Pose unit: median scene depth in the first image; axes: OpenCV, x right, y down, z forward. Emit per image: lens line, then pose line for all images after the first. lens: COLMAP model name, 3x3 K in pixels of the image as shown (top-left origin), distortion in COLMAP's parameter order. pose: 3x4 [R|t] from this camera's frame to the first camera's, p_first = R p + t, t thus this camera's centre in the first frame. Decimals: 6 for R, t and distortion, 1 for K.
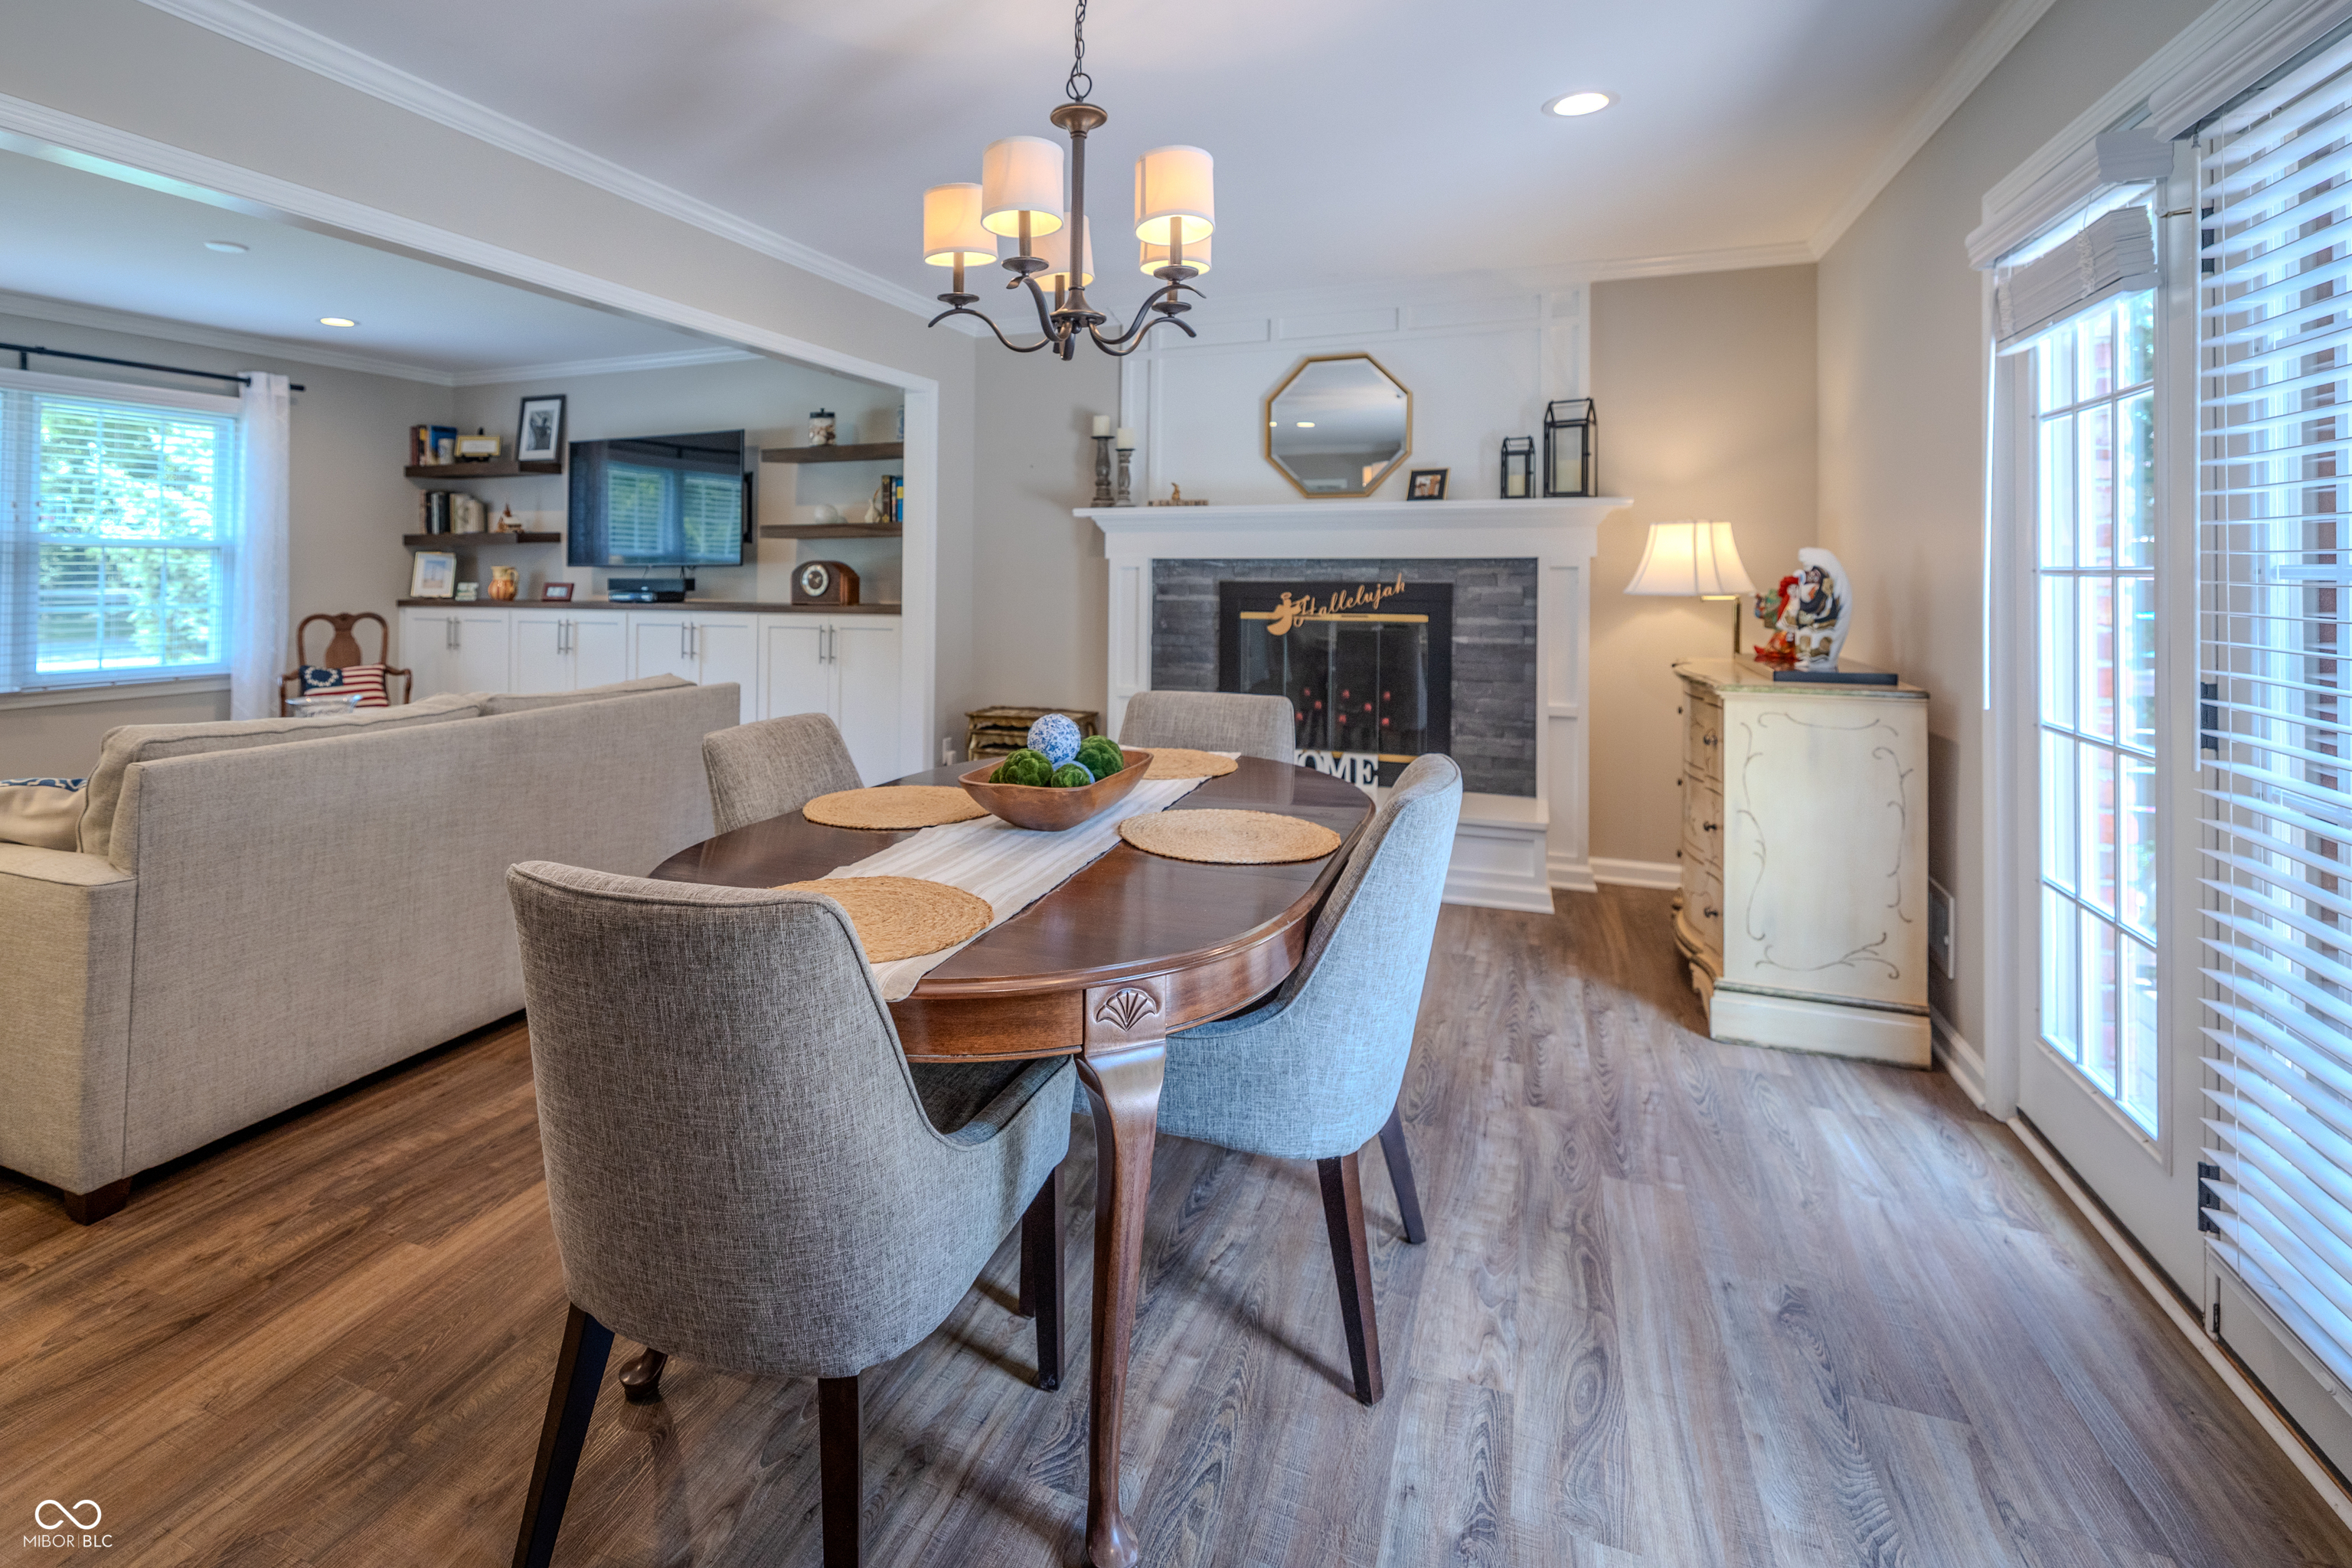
lens RADIAL K [[1024.3, 0, 1174.1], [0, 1024.3, 567.2], [0, 0, 1]] dist [-0.000444, 0.000055]
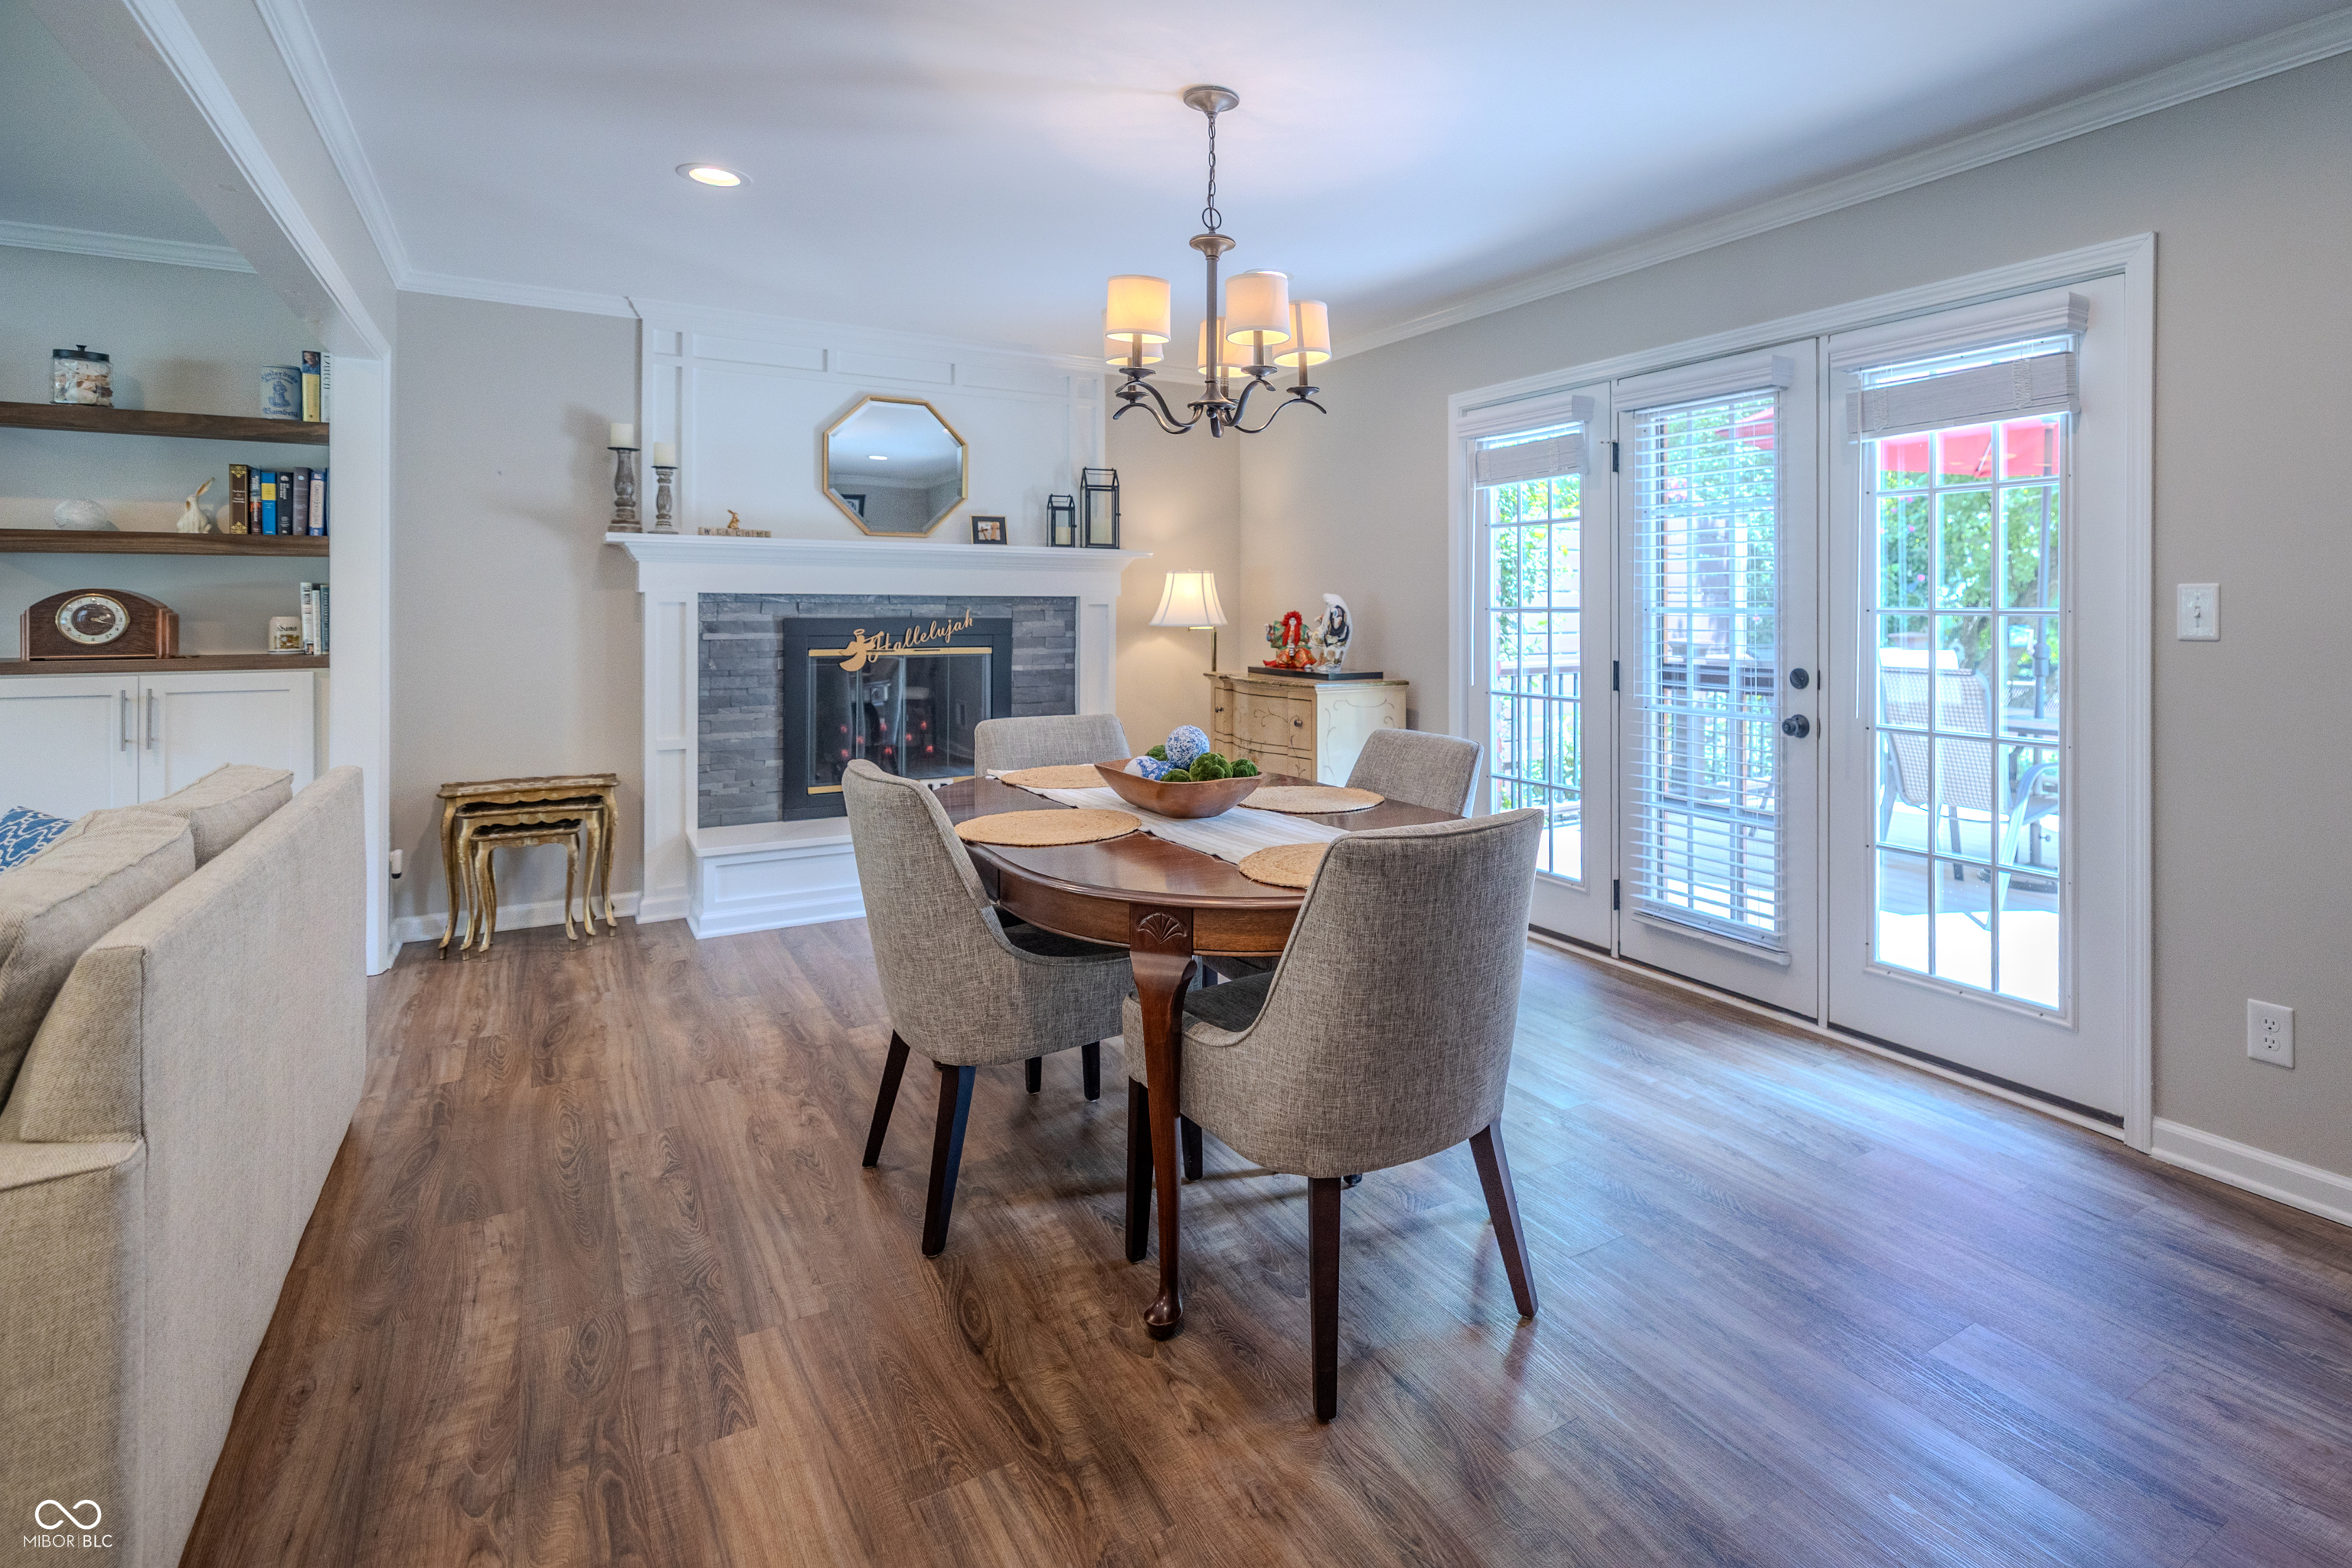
lens RADIAL K [[1082.8, 0, 1172.3], [0, 1082.8, 604.5], [0, 0, 1]] dist [0.000799, 0.000206]
pose [[0.652573, 0.003964, 0.757716, -0.504612], [-0.005894, 0.999983, -0.000155, -0.000590], [-0.757703, -0.004364, 0.652585, 0.079946]]
